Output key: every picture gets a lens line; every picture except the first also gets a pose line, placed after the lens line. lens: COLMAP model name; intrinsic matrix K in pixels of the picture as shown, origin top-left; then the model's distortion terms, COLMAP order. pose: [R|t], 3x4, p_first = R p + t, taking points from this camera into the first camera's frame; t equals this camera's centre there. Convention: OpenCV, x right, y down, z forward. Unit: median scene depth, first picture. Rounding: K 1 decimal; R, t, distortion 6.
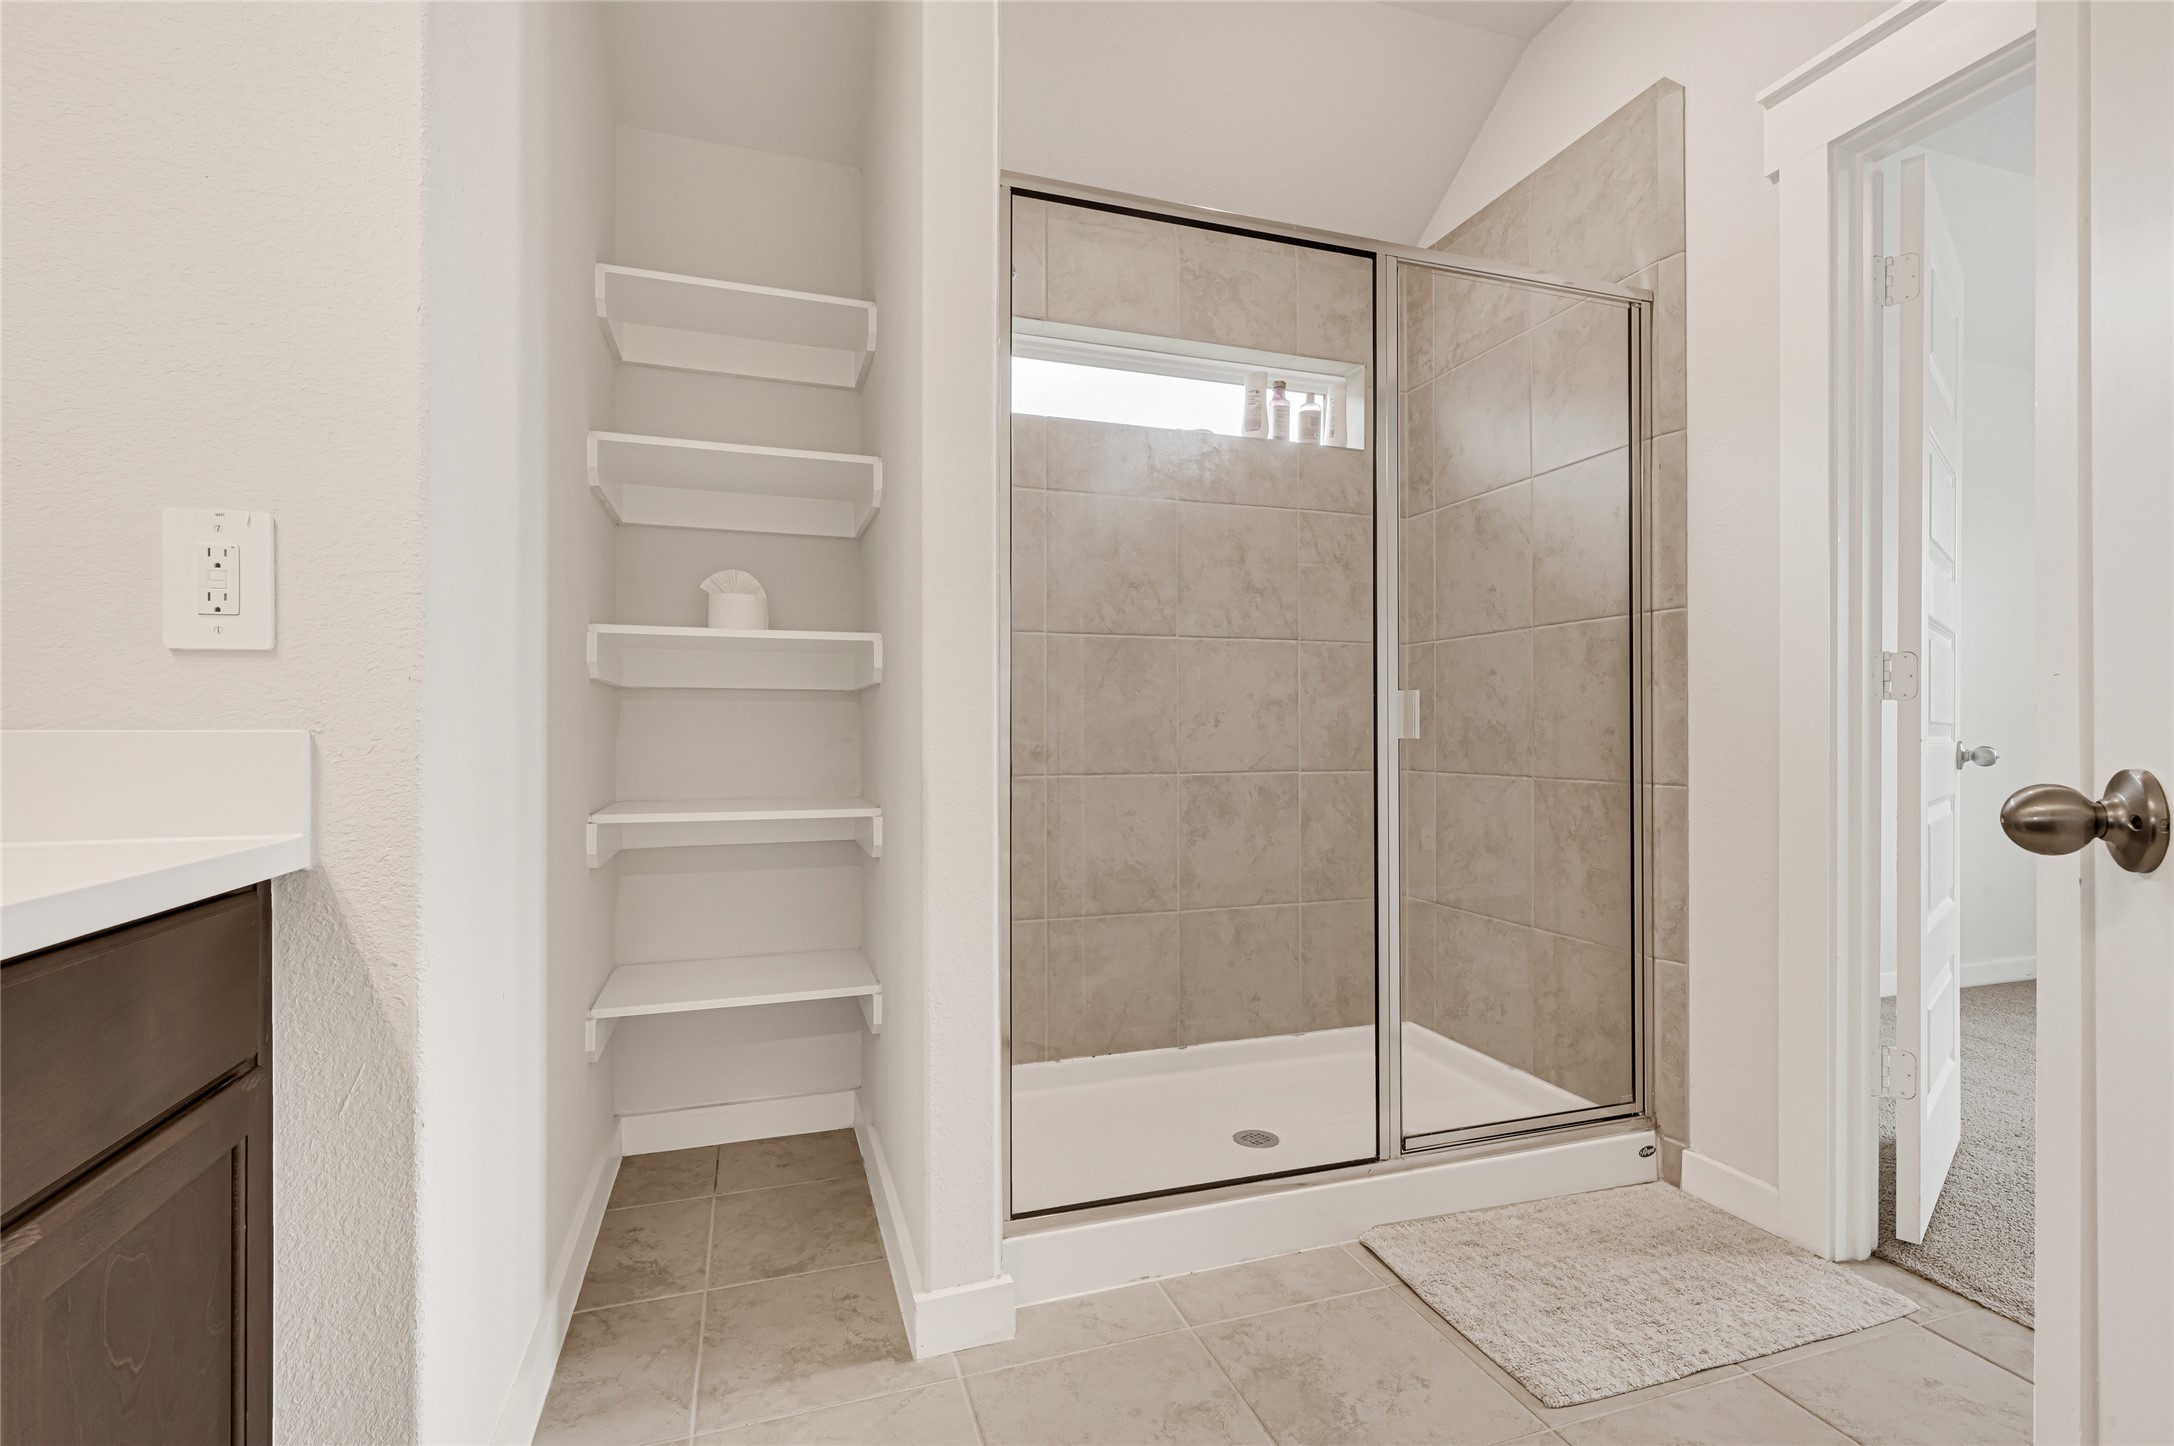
lens RADIAL K [[989.0, 0, 1087.7], [0, 989.0, 725.3], [0, 0, 1]] dist [-0.000234, -0.000225]
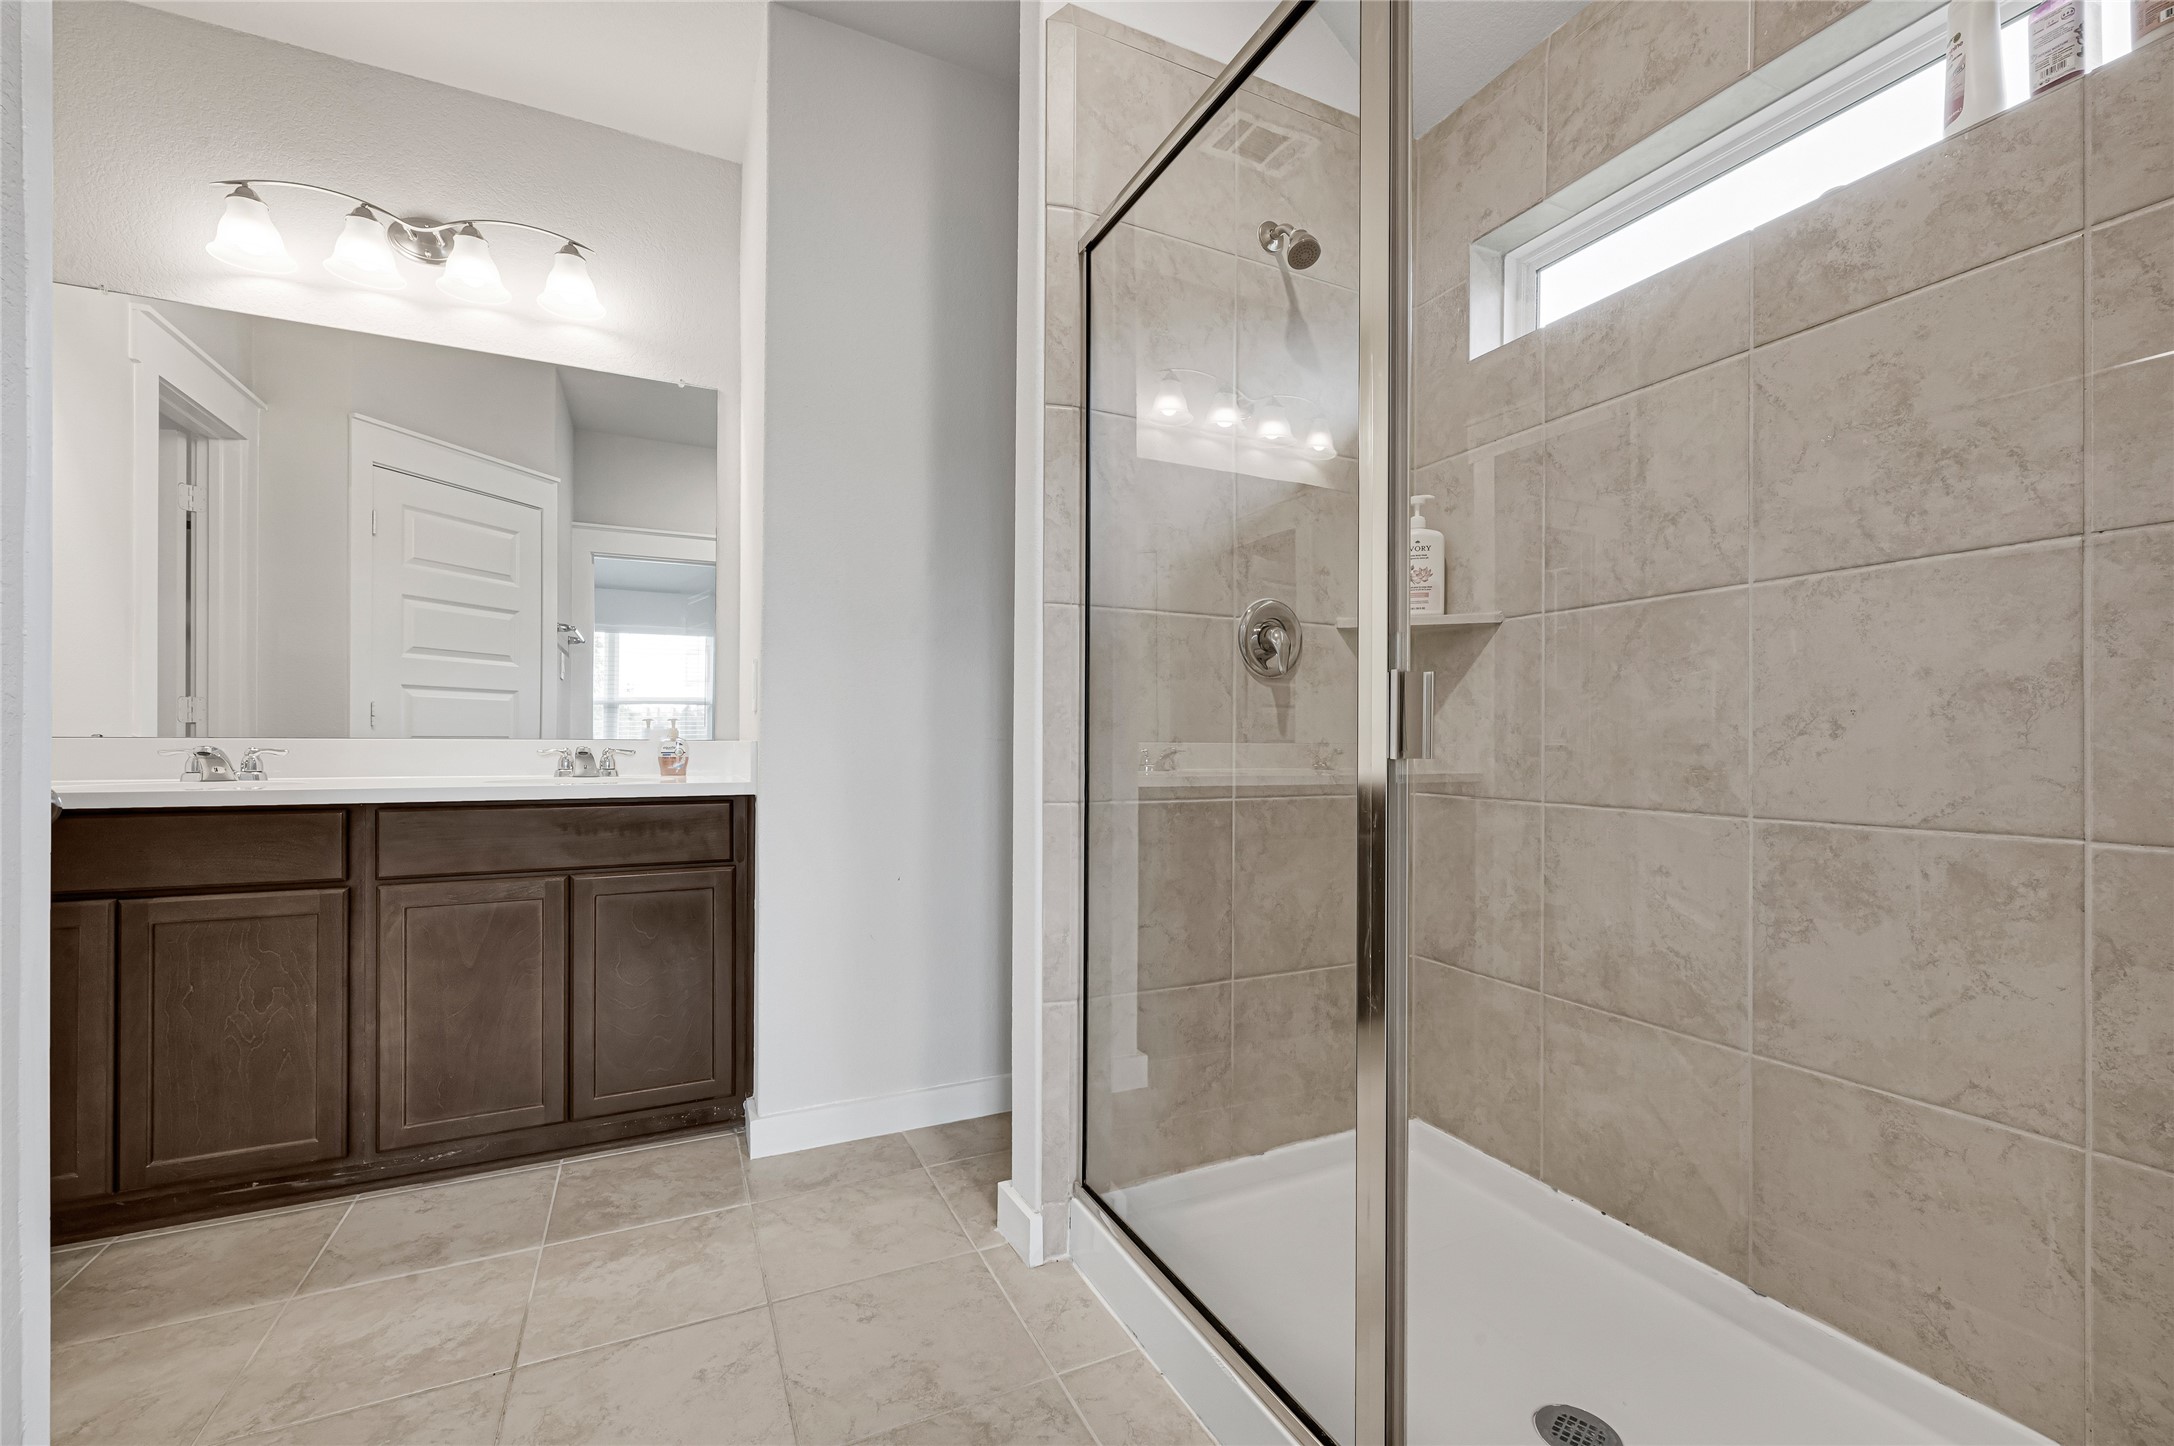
lens RADIAL K [[890.5, 0, 1087.8], [0, 890.5, 739.0], [0, 0, 1]] dist [0.000142, 0.000143]
pose [[0.129865, -0.002320, -0.991529, 0.559535], [0.003219, 0.999993, -0.001918, 0.002055], [0.991526, -0.002943, 0.129872, 0.540991]]
